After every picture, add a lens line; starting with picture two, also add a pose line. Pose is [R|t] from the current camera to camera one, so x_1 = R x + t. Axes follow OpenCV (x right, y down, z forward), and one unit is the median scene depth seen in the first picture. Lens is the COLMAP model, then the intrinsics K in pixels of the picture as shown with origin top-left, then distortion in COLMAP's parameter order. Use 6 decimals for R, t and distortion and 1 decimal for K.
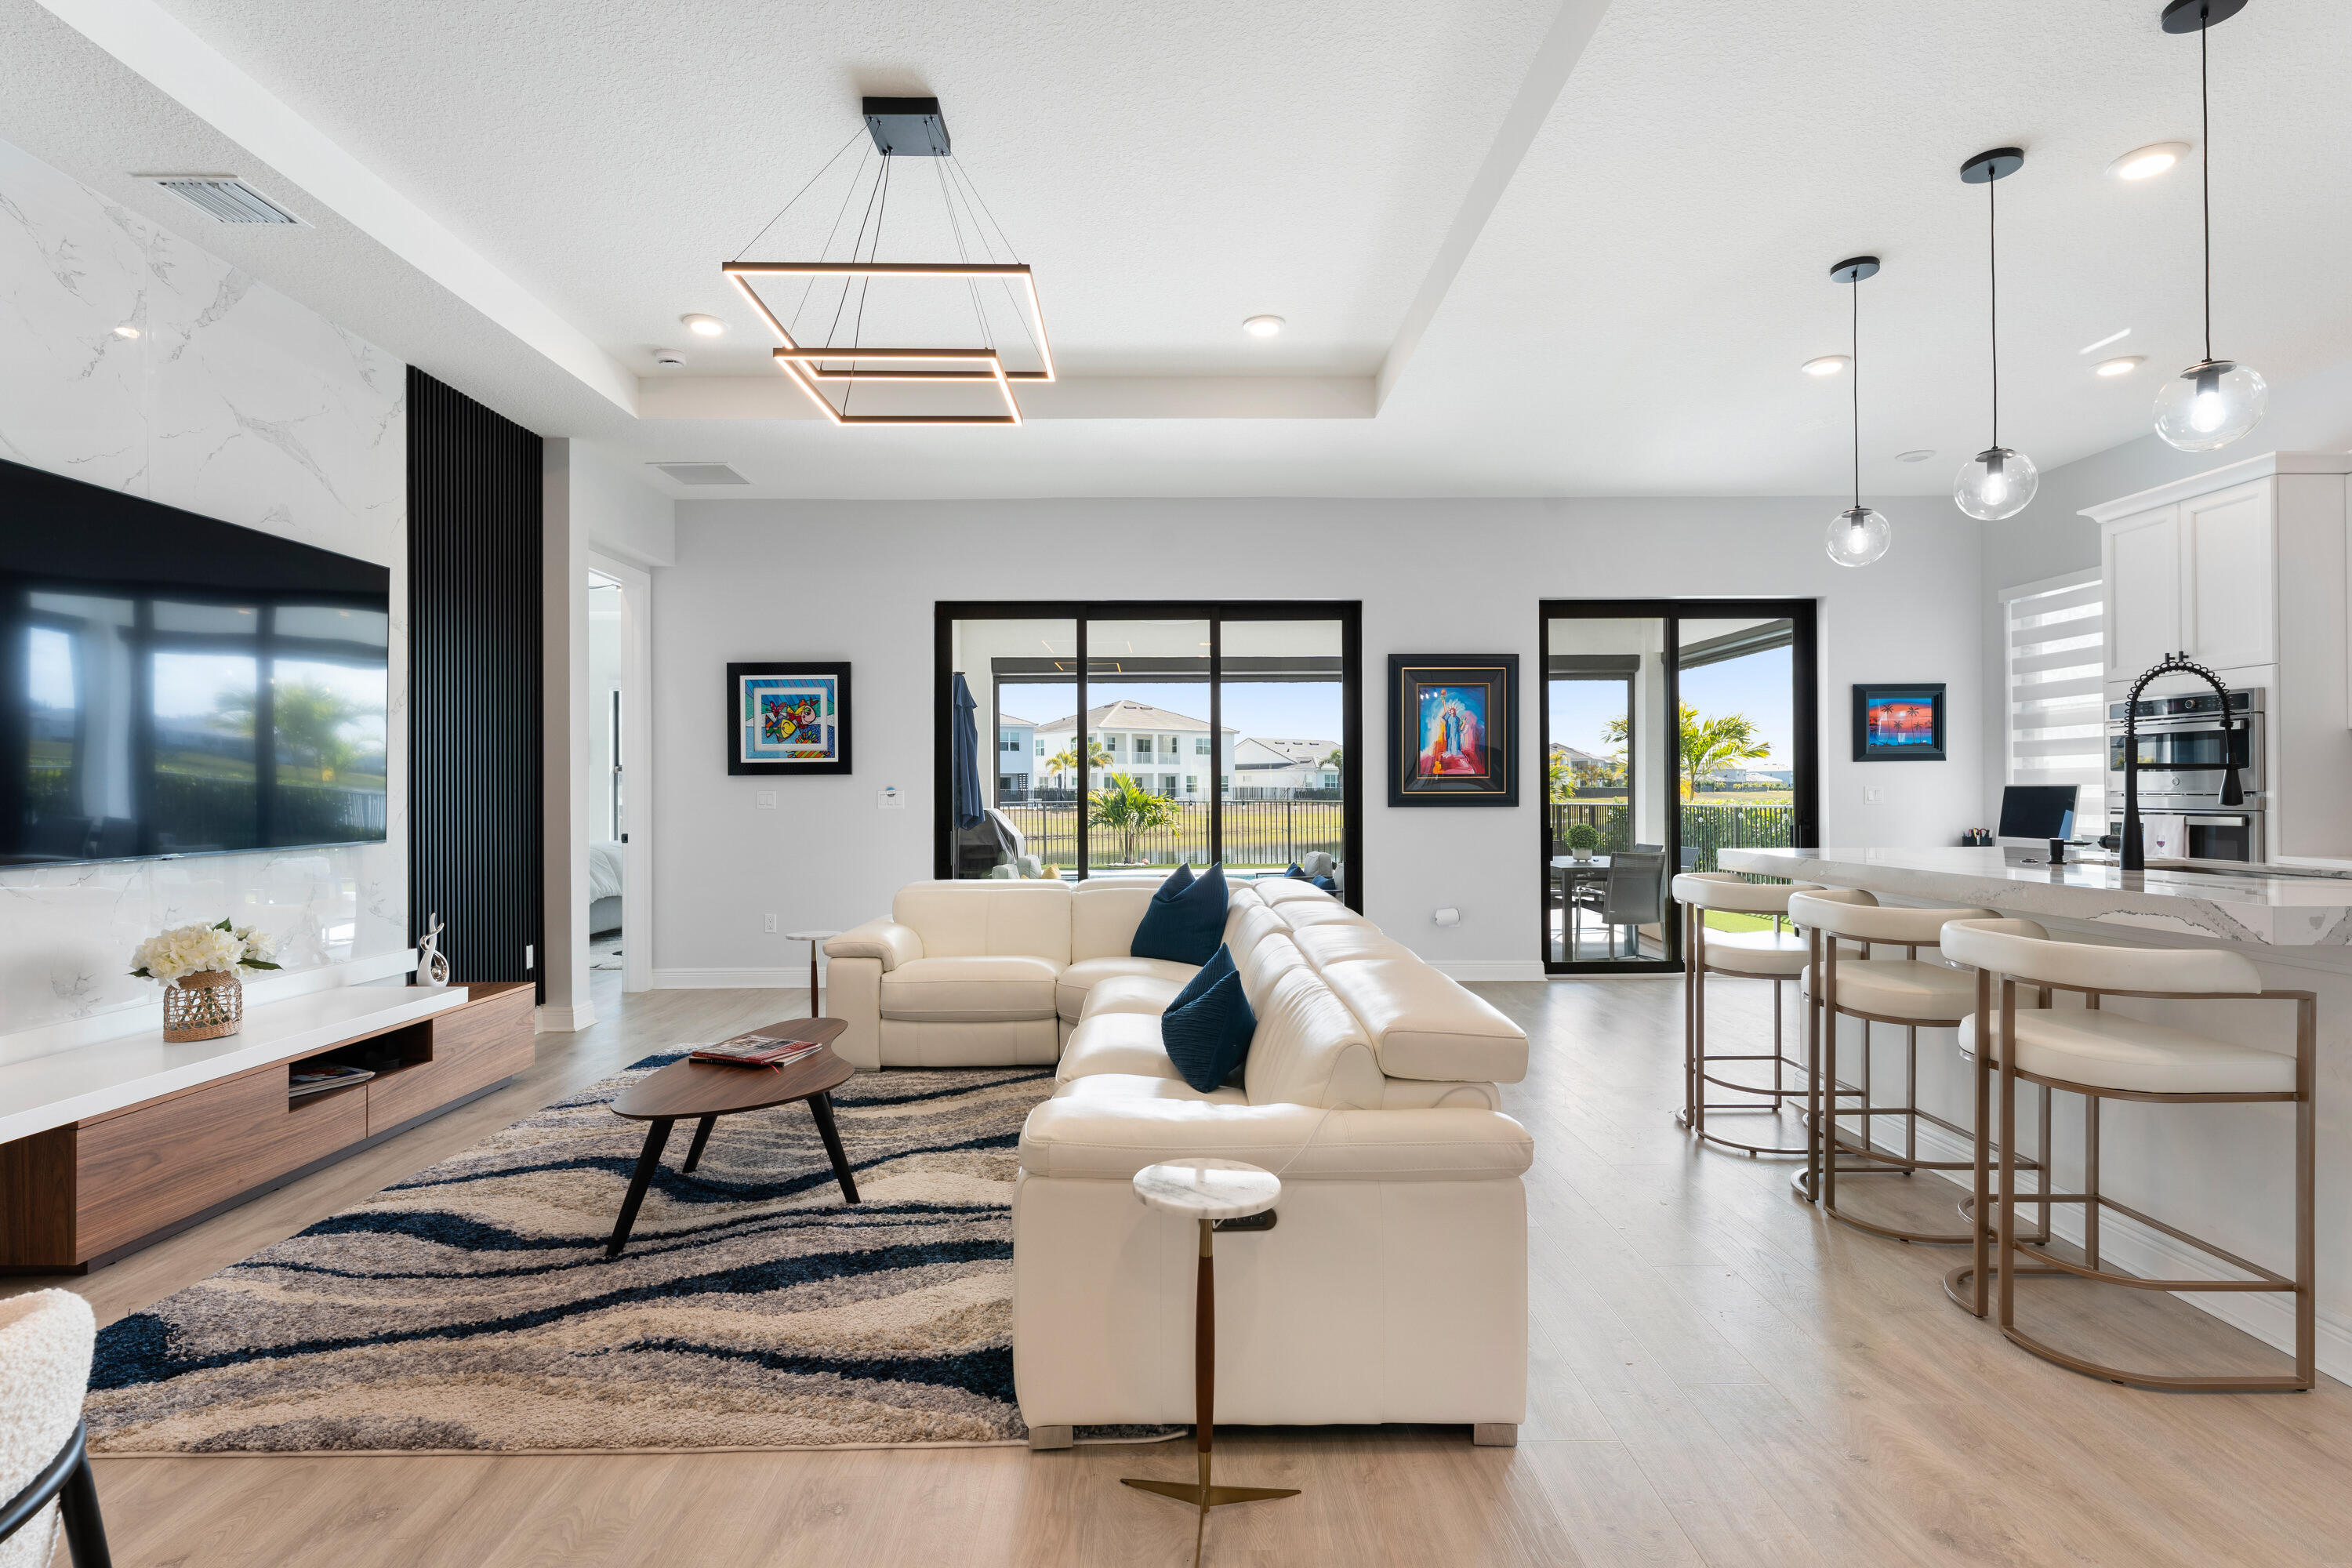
lens RADIAL K [[1127.6, 0, 1182.9], [0, 1127.6, 783.4], [0, 0, 1]] dist [-0.002223, 0.000551]
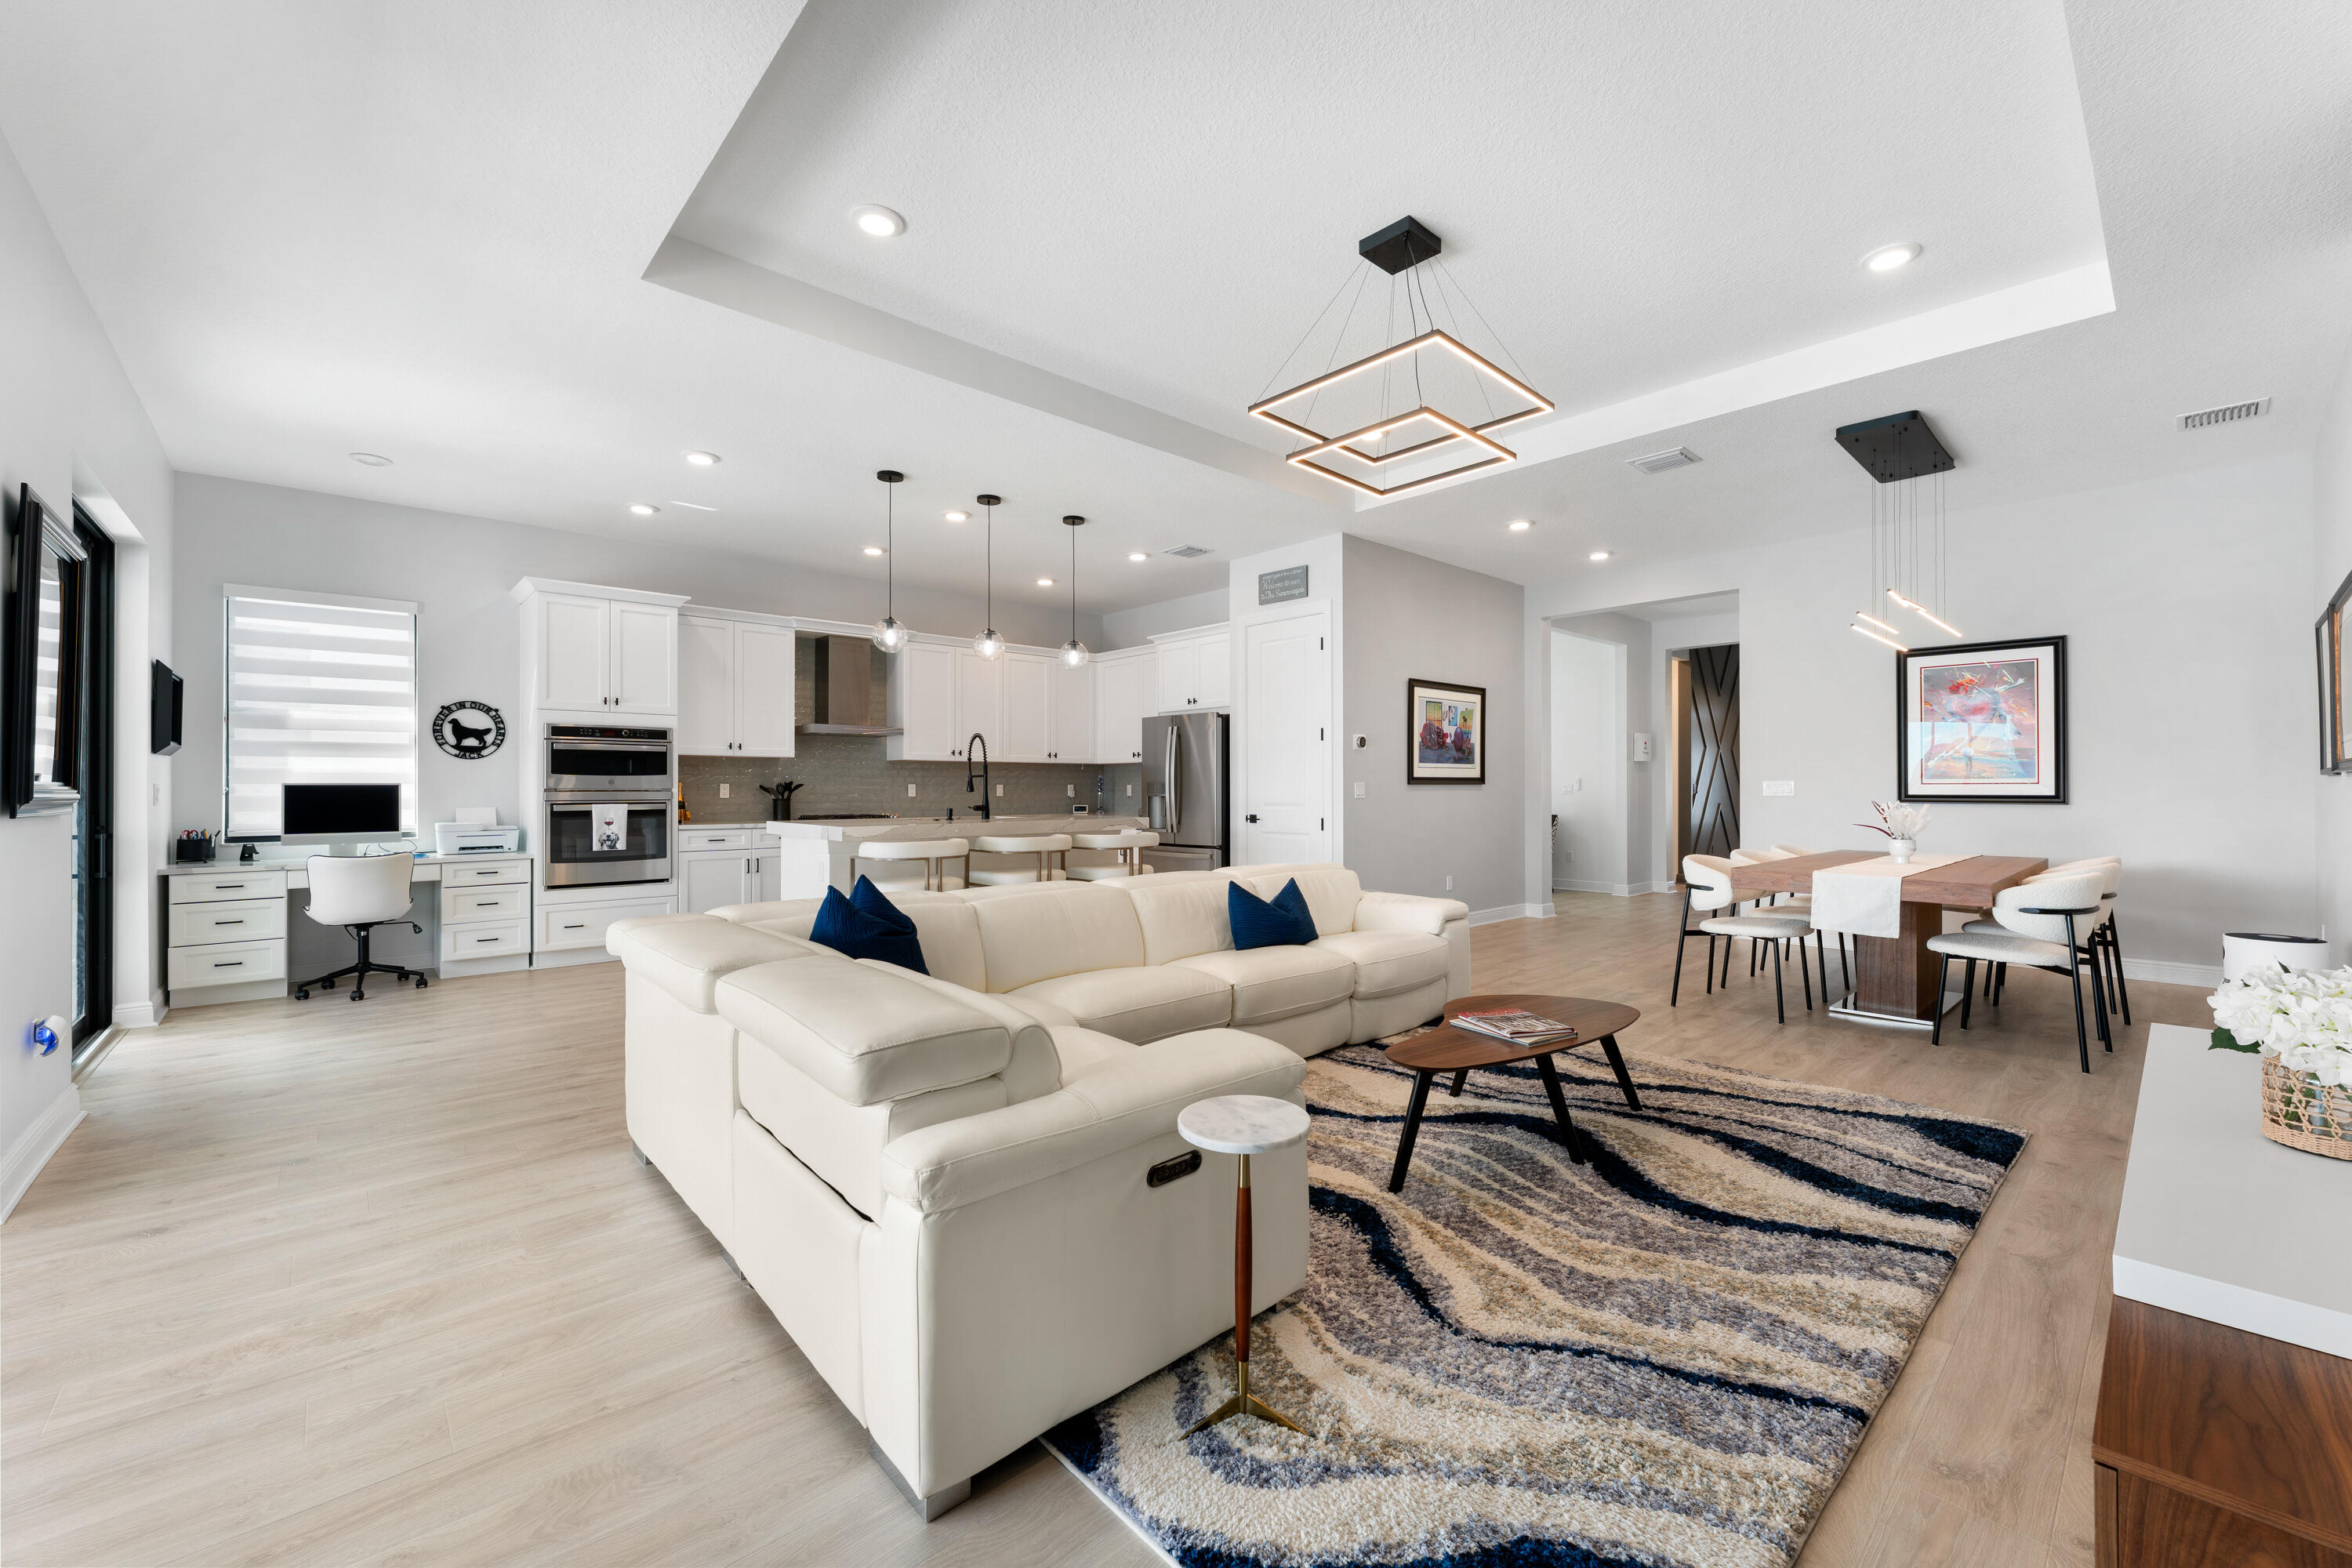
lens RADIAL K [[937.3, 0, 1181.0], [0, 937.3, 766.5], [0, 0, 1]] dist [-0.000731, -0.000920]
pose [[-0.667063, 0.023200, 0.744640, -0.508674], [0.000867, 0.999538, -0.030366, 0.013780], [-0.745001, -0.019610, -0.666775, 1.118378]]
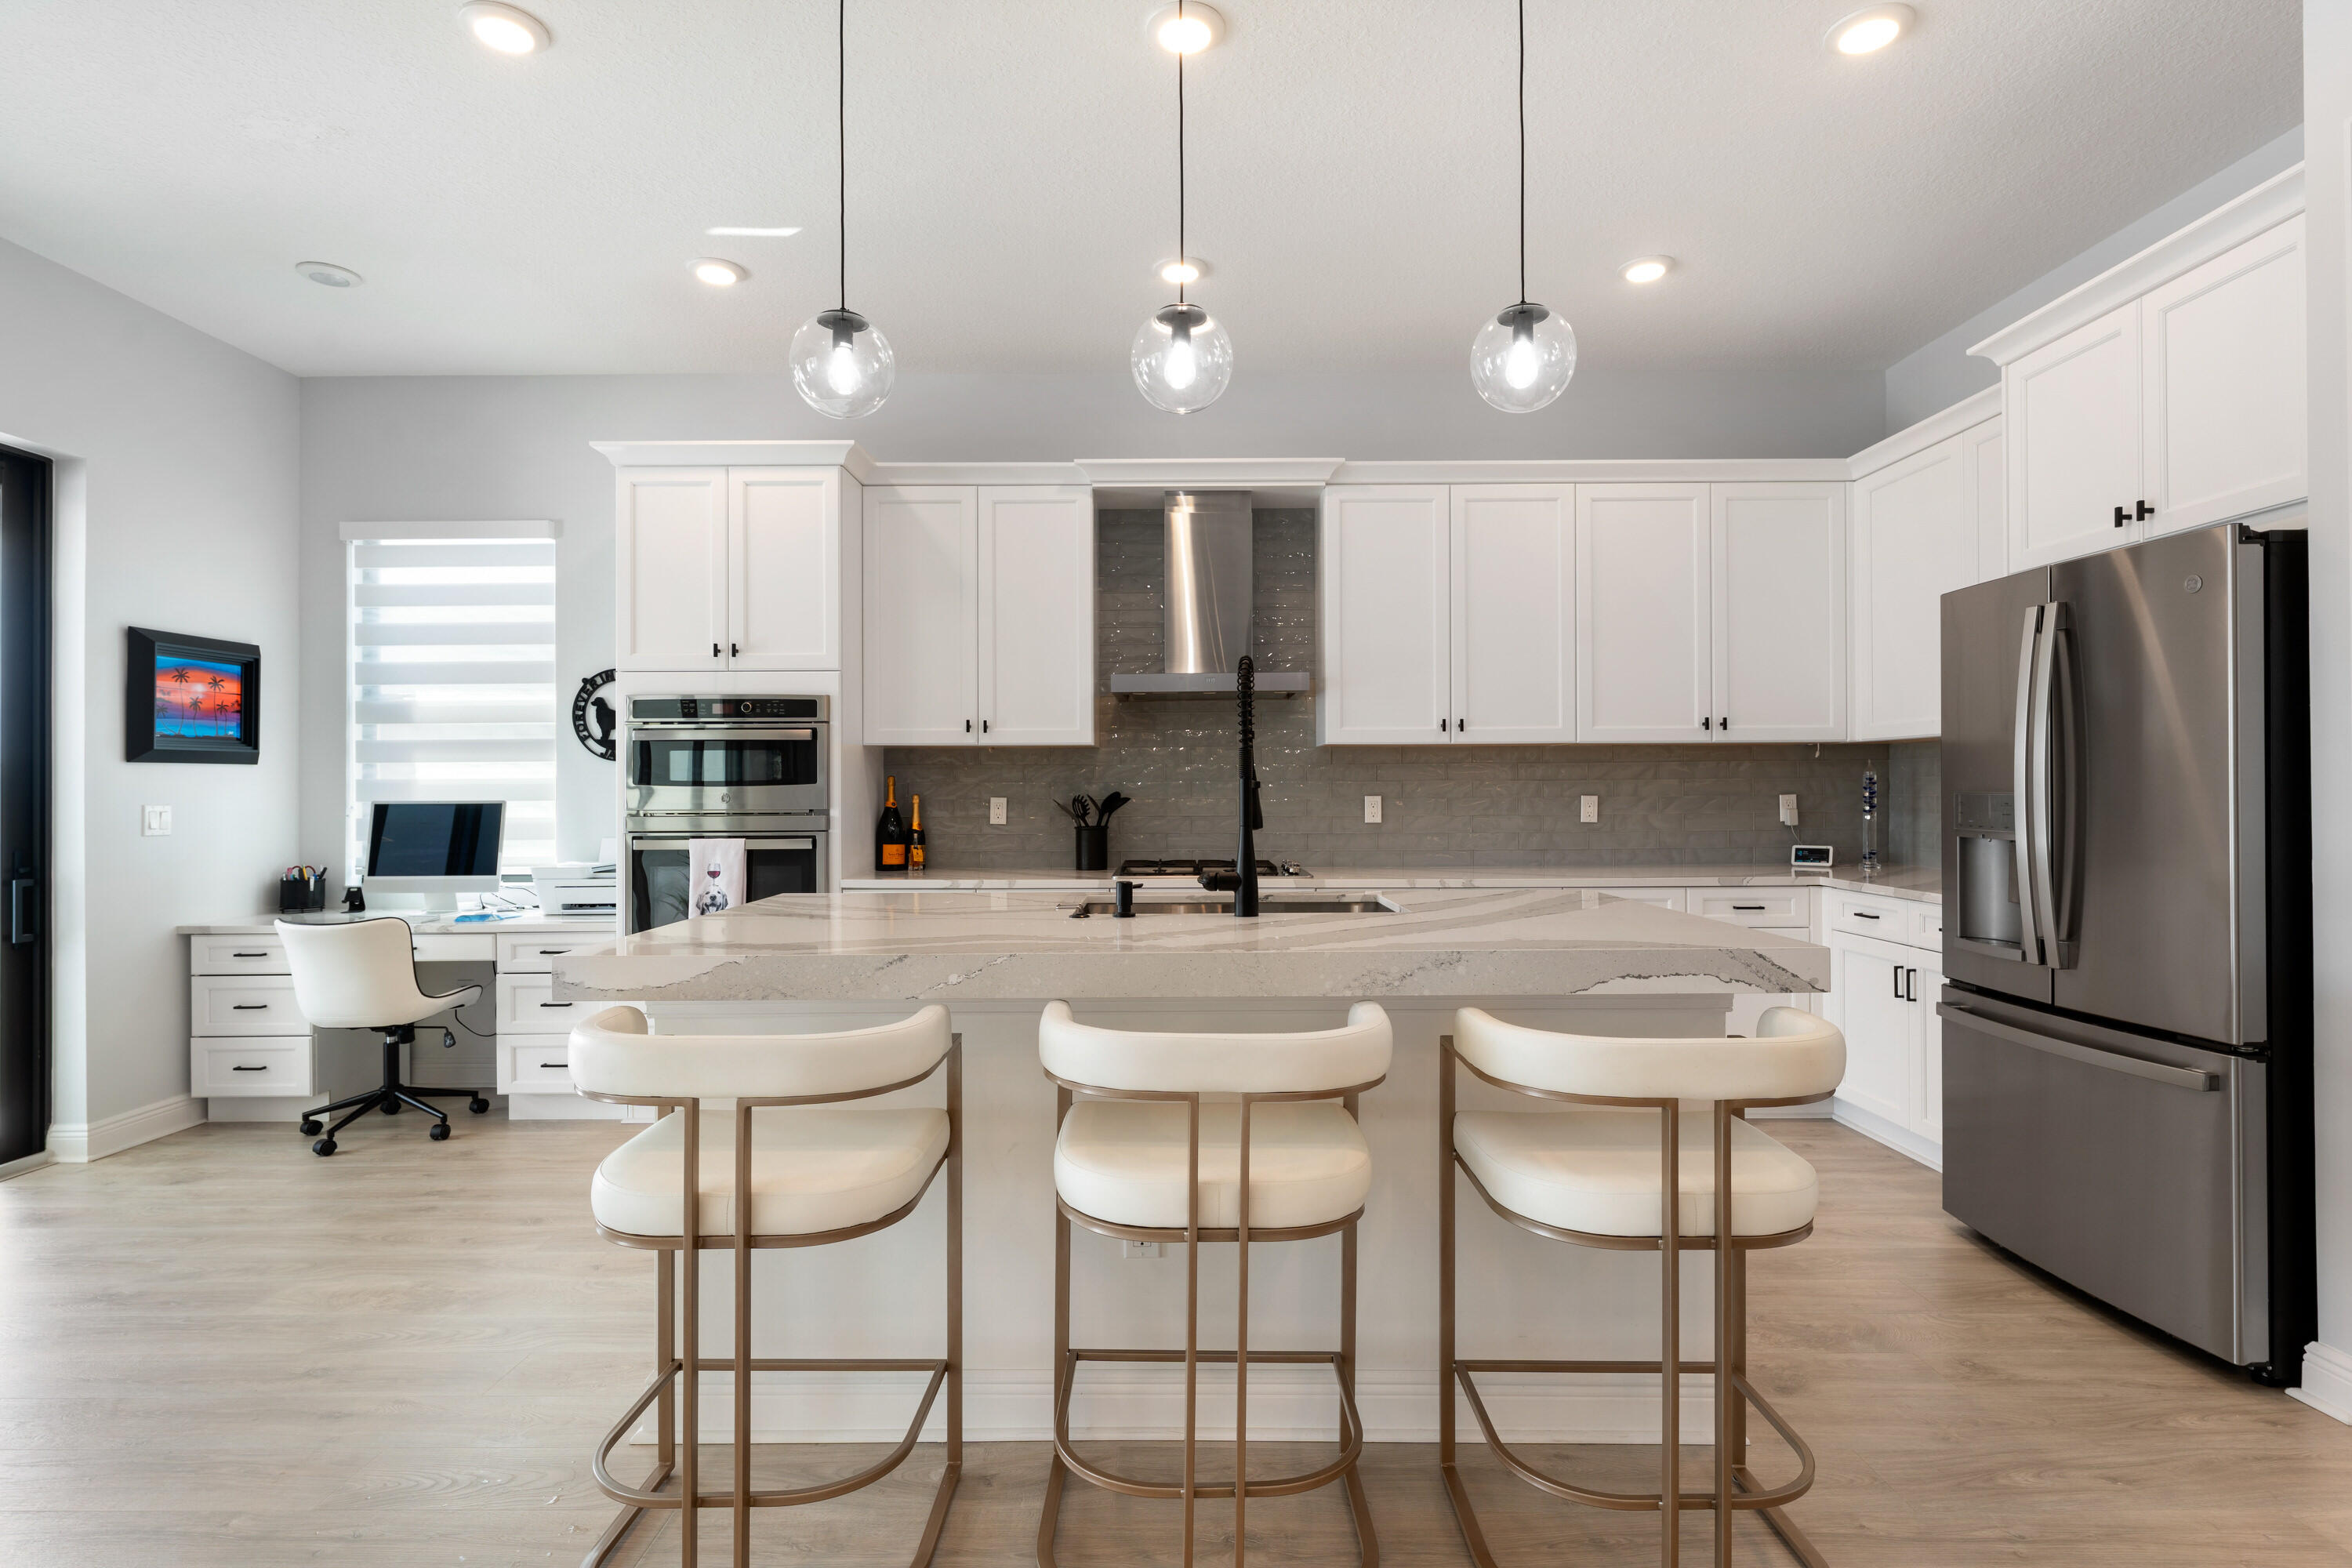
lens RADIAL K [[1127.6, 0, 1203.0], [0, 1127.6, 789.2], [0, 0, 1]] dist [-0.002223, 0.000551]
pose [[0.007336, 0.002937, 0.999969, 0.042803], [-0.000821, 0.999995, -0.002931, -0.005944], [-0.999973, -0.000799, 0.007339, 0.562525]]
